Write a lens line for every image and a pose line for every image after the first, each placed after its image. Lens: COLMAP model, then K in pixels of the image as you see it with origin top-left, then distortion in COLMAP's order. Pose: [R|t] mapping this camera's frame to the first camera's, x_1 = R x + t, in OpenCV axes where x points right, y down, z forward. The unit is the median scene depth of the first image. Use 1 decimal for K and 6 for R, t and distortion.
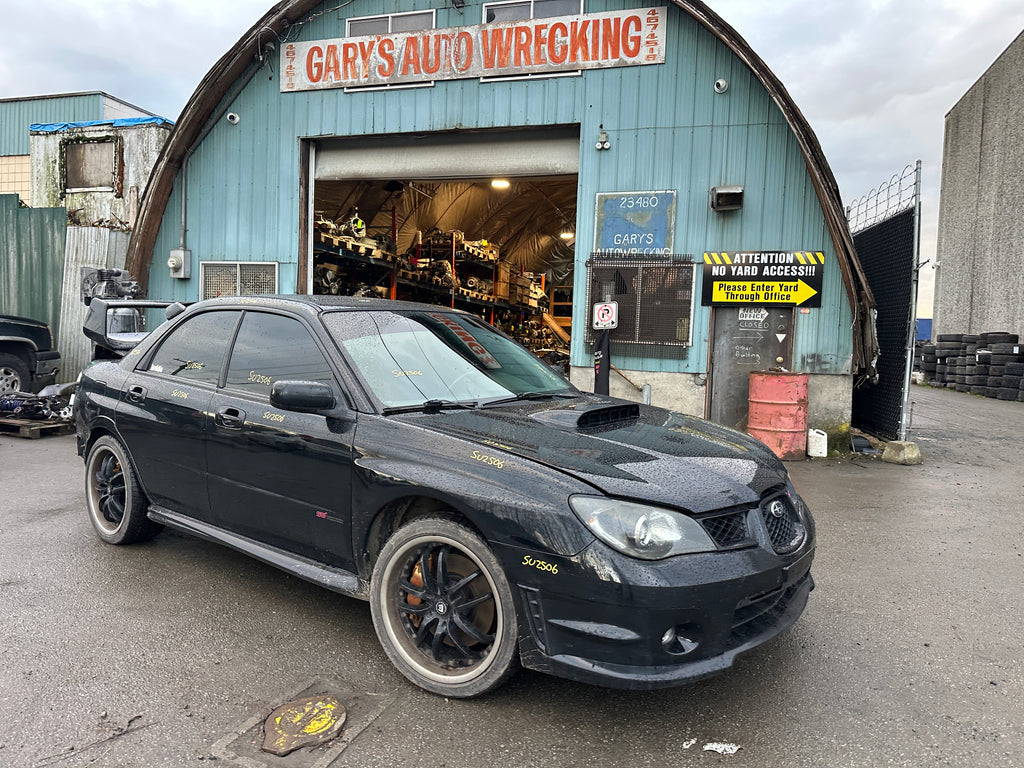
lens RADIAL K [[712.6, 0, 514.5], [0, 712.6, 377.5], [0, 0, 1]] dist [0.151631, -0.288623]
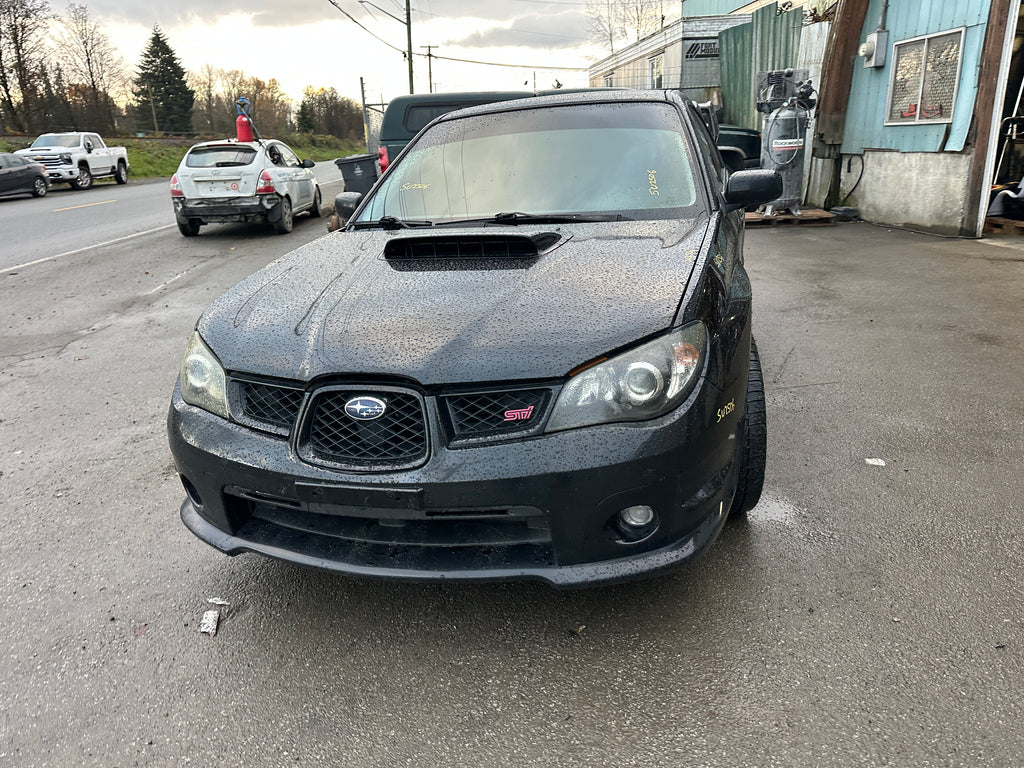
lens RADIAL K [[726.1, 0, 514.2], [0, 726.1, 379.1], [0, 0, 1]] dist [0.003015, -0.002546]
pose [[0.375222, 0.236932, -0.896143, 0.323860], [0.008424, 0.965869, 0.258894, -0.002890], [0.926897, -0.104691, 0.360419, 0.293535]]
